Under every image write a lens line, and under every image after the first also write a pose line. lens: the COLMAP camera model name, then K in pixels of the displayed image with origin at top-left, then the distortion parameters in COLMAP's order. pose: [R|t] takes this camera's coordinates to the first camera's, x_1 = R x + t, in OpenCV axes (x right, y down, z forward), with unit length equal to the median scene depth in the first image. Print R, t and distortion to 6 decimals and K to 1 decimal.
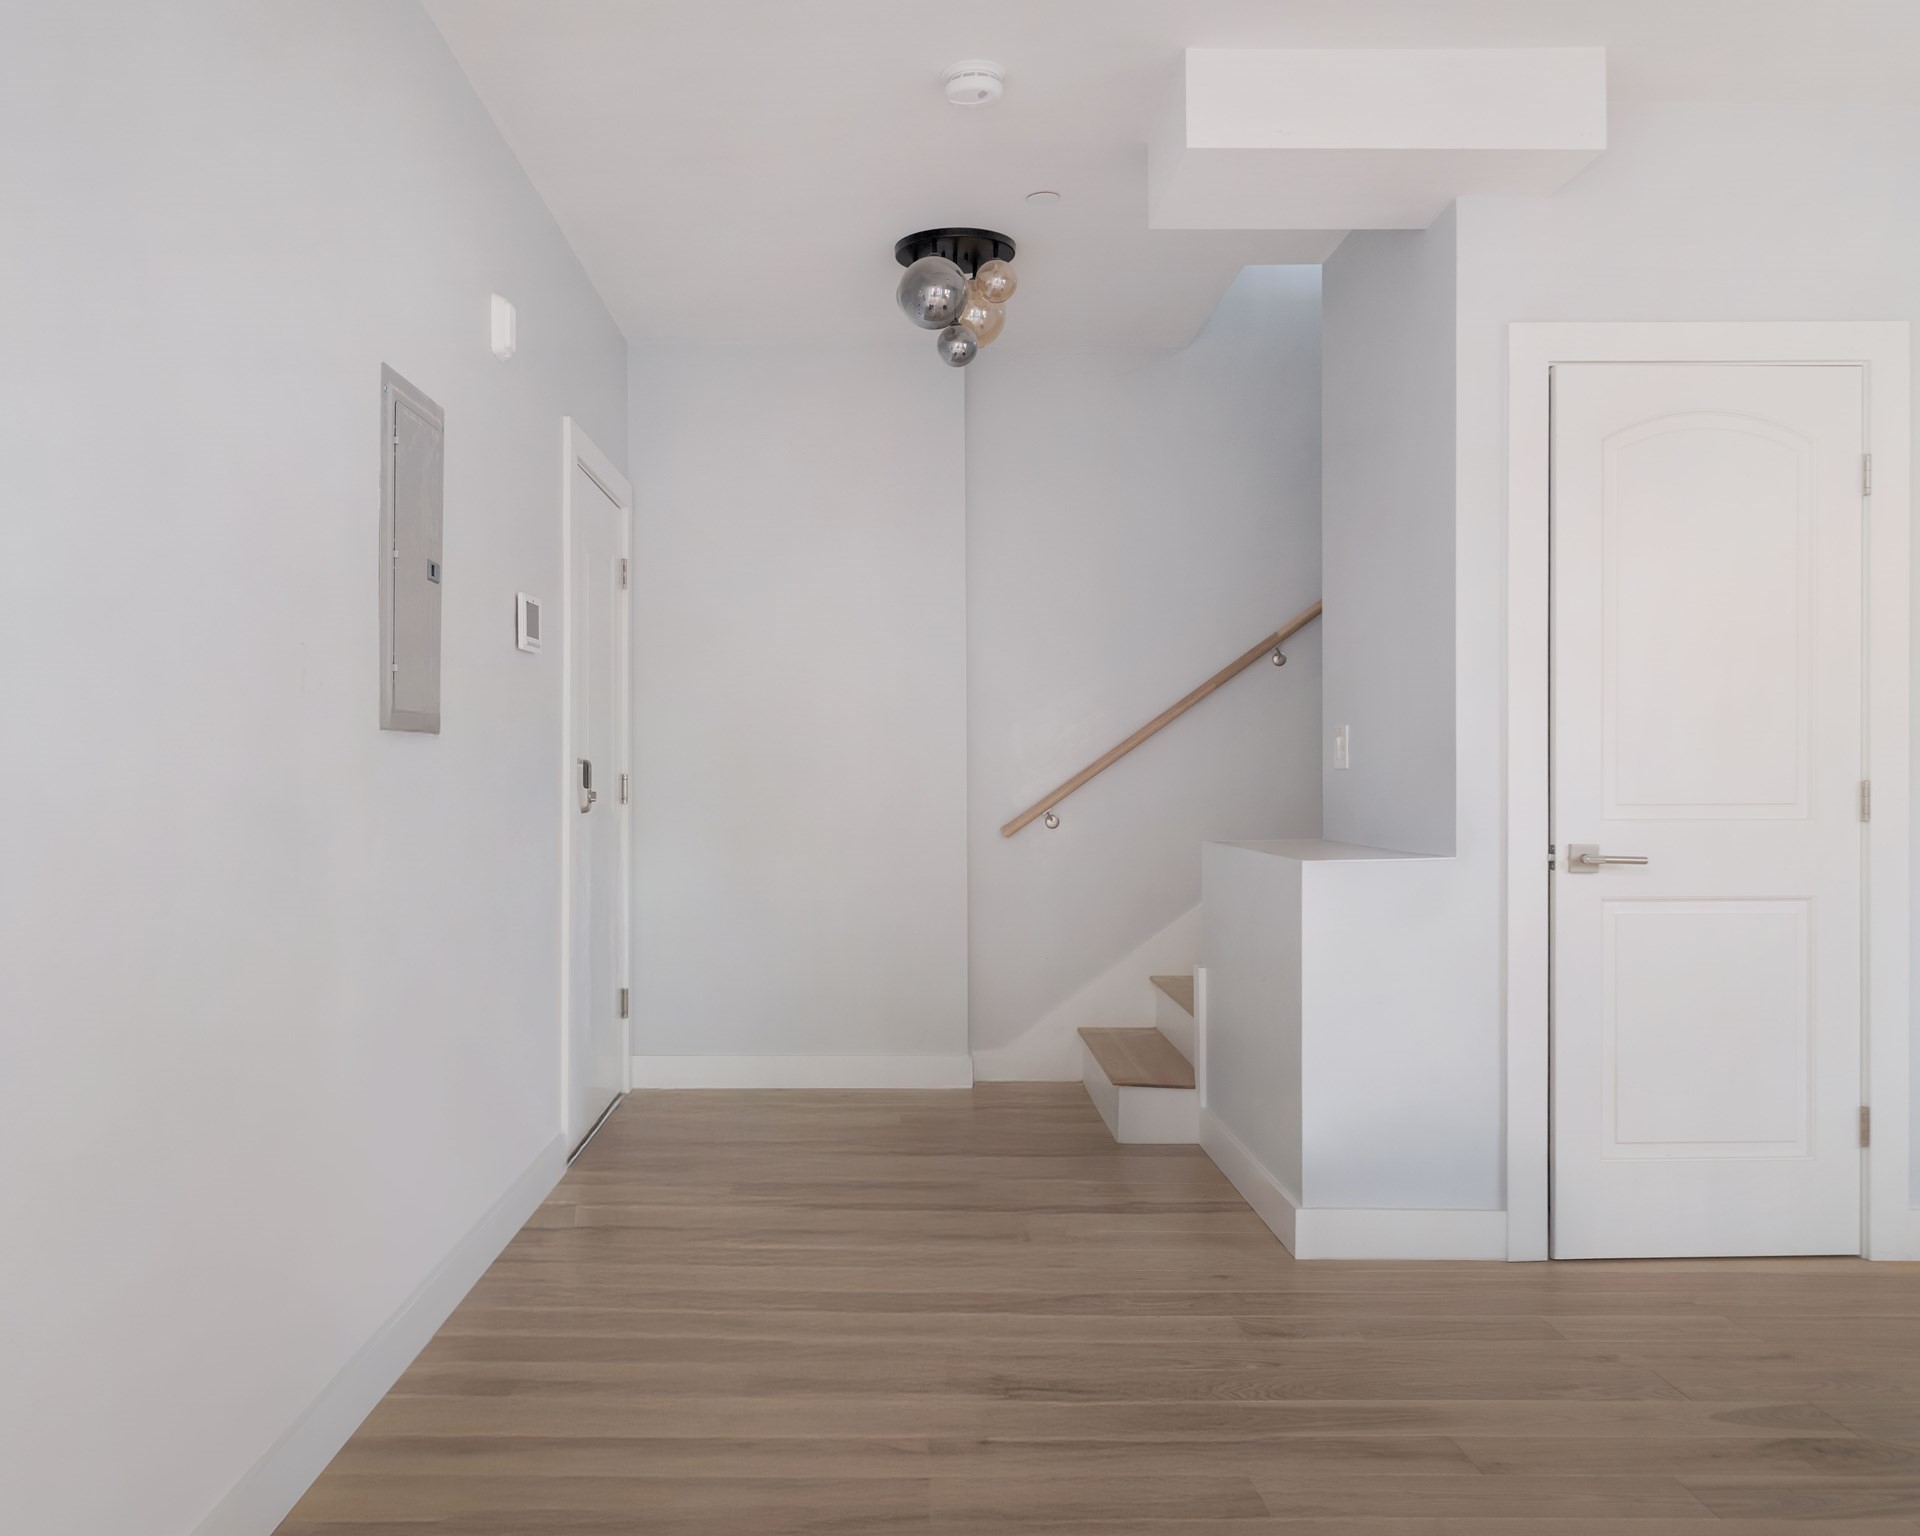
lens RADIAL K [[1600.1, 0, 943.2], [0, 1600.1, 784.3], [0, 0, 1]] dist [0.009702, -0.006414]
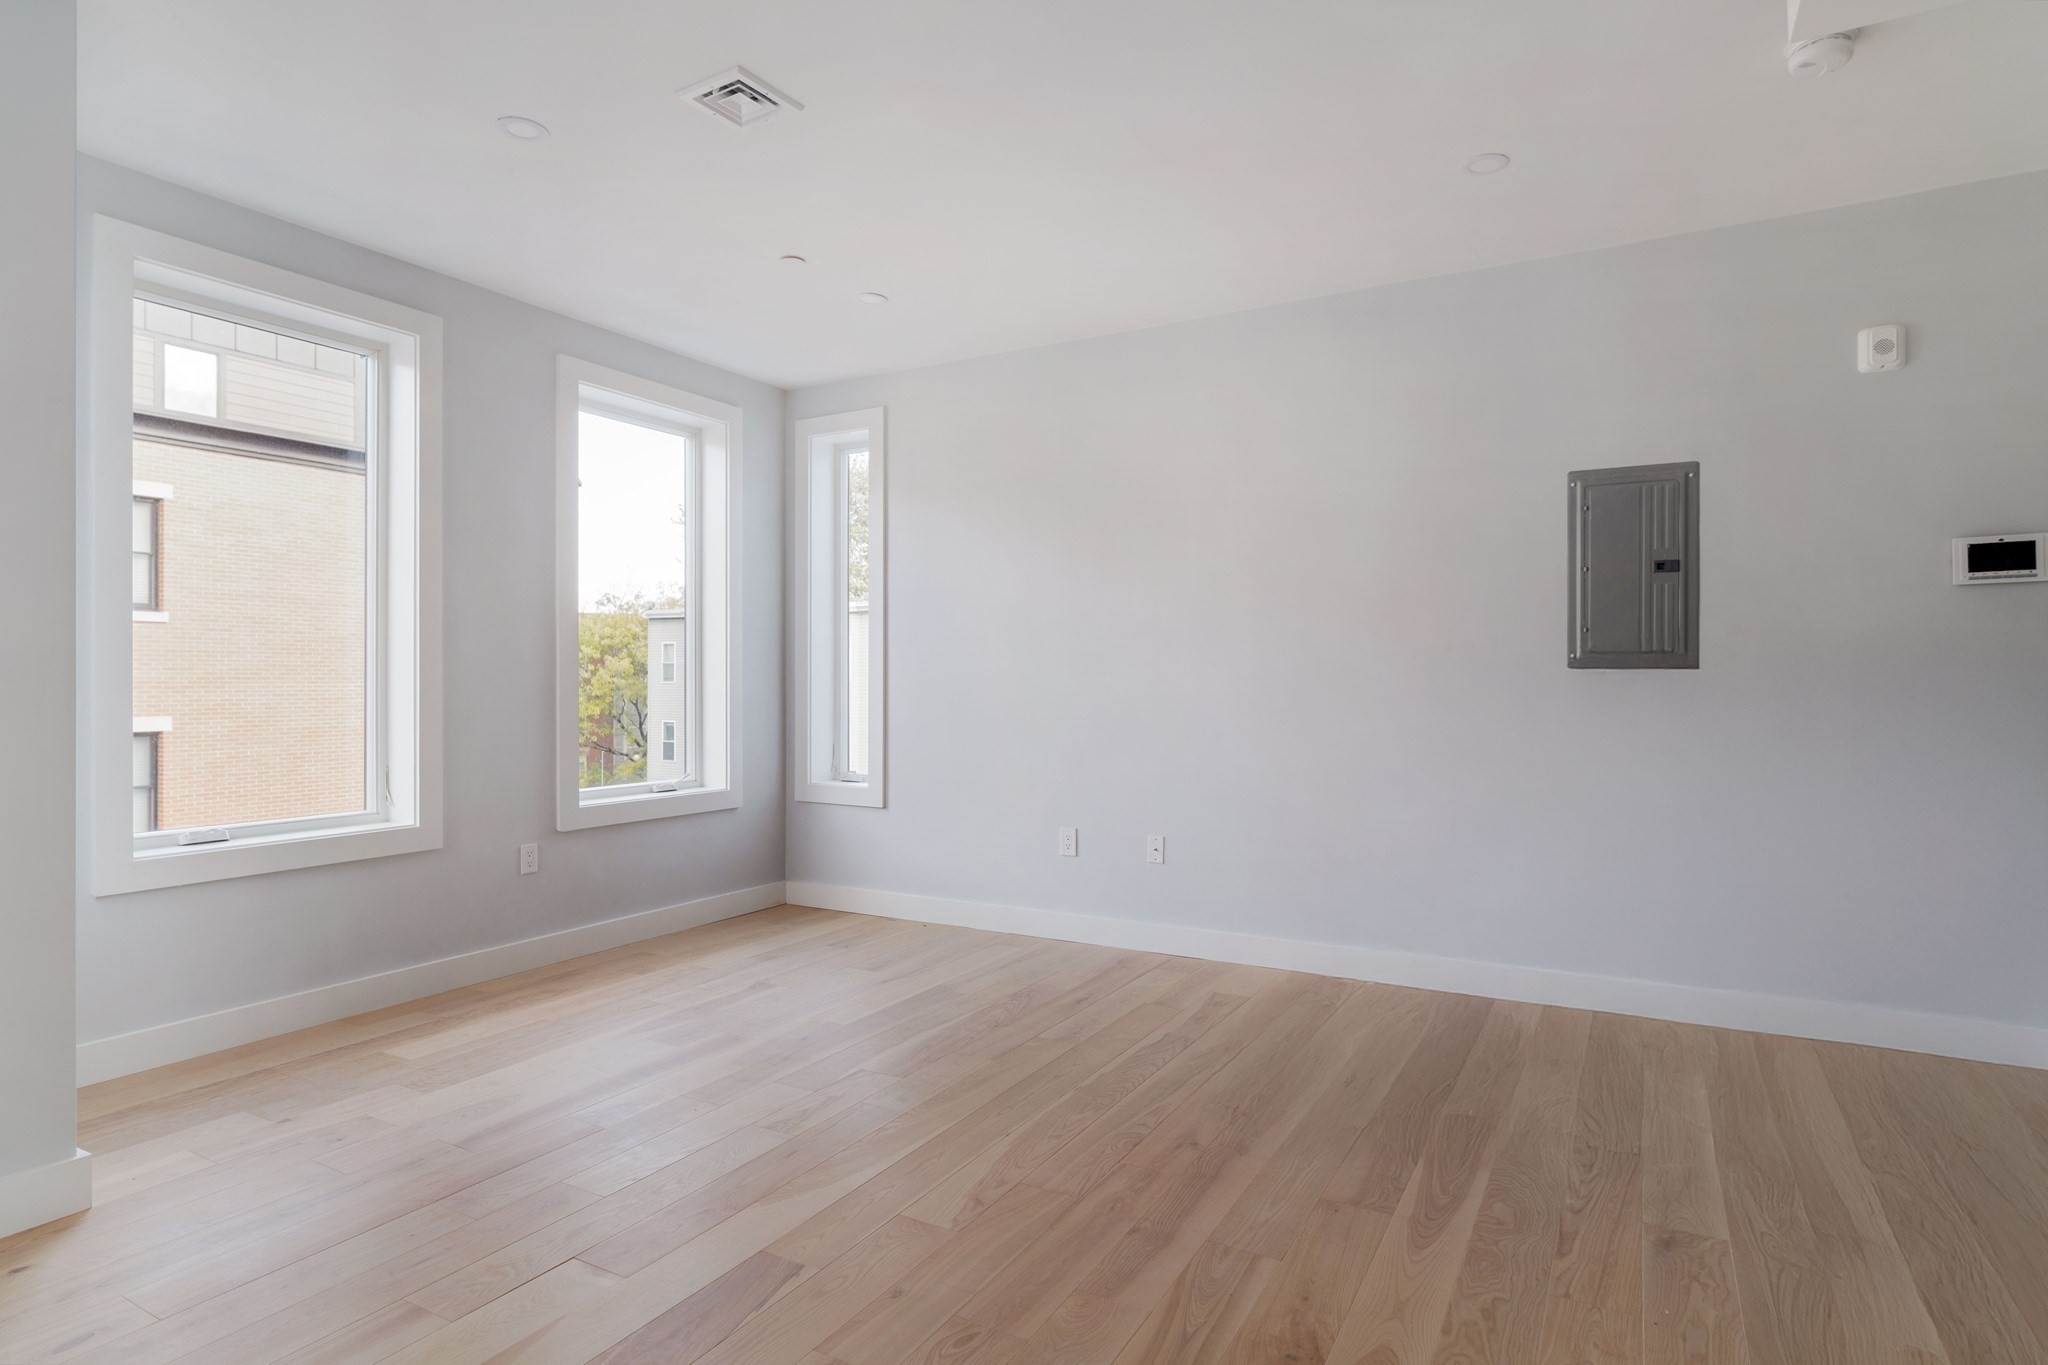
lens RADIAL K [[1089.2, 0, 1021.5], [0, 1089.2, 674.7], [0, 0, 1]] dist [-0.004386, 0.001253]
pose [[-0.485256, -0.004613, -0.874360, 0.866448], [-0.000404, 0.999987, -0.005052, -0.010963], [0.874372, -0.002099, -0.485252, 0.834112]]
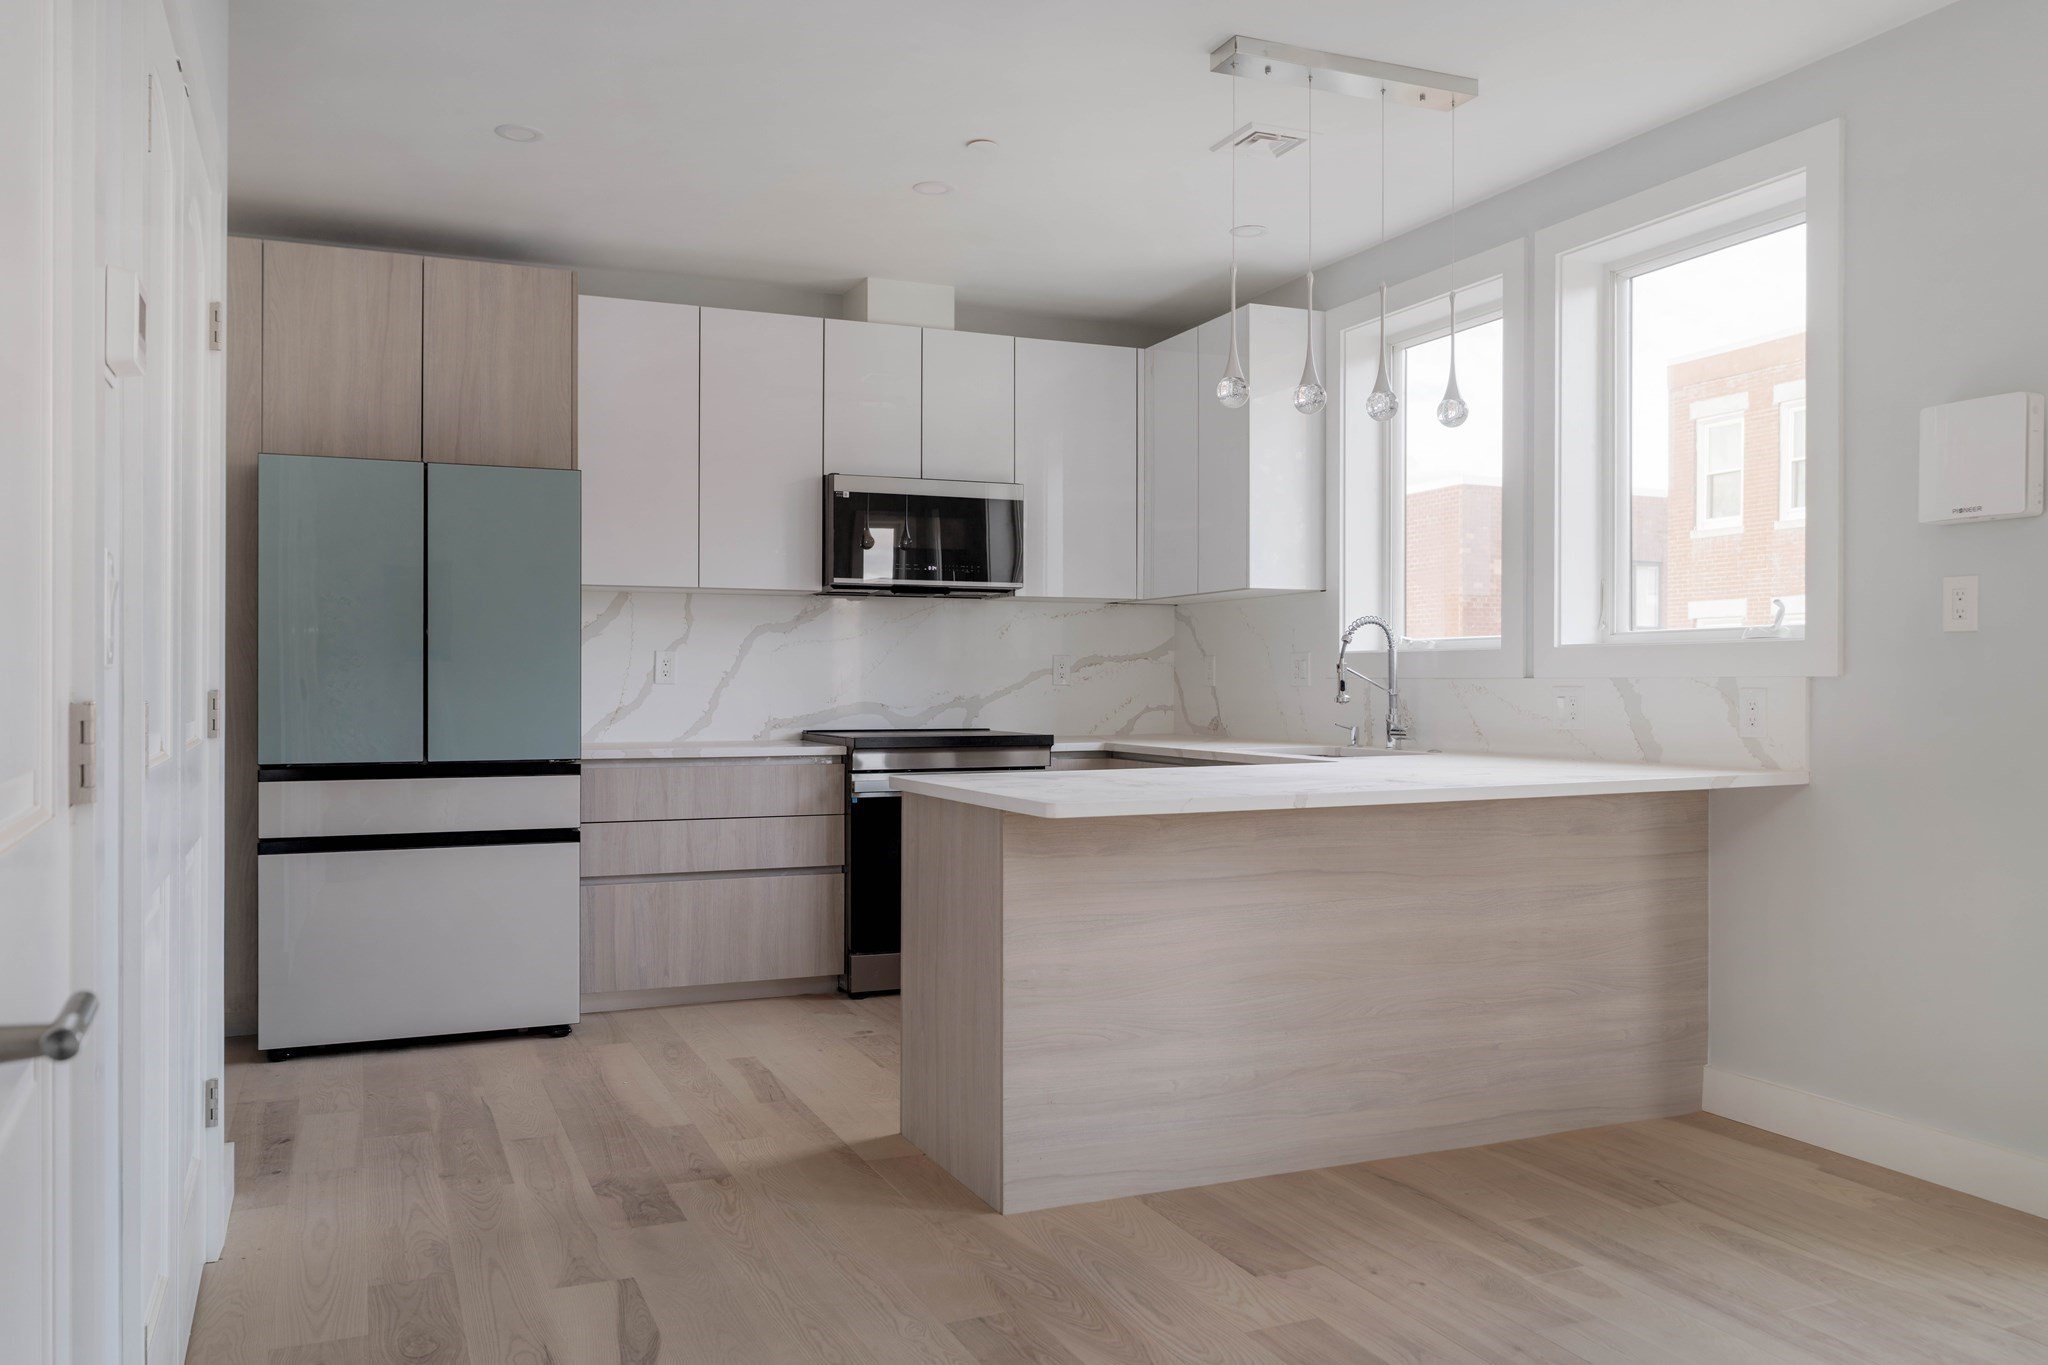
lens RADIAL K [[1539.7, 0, 1023.8], [0, 1539.7, 686.0], [0, 0, 1]] dist [-0.011534, 0.016920]
pose [[-0.413932, 0.000475, 0.910308, 0.141896], [0.001760, 0.999998, 0.000278, -0.005608], [-0.910306, 0.001717, -0.413932, 0.933925]]
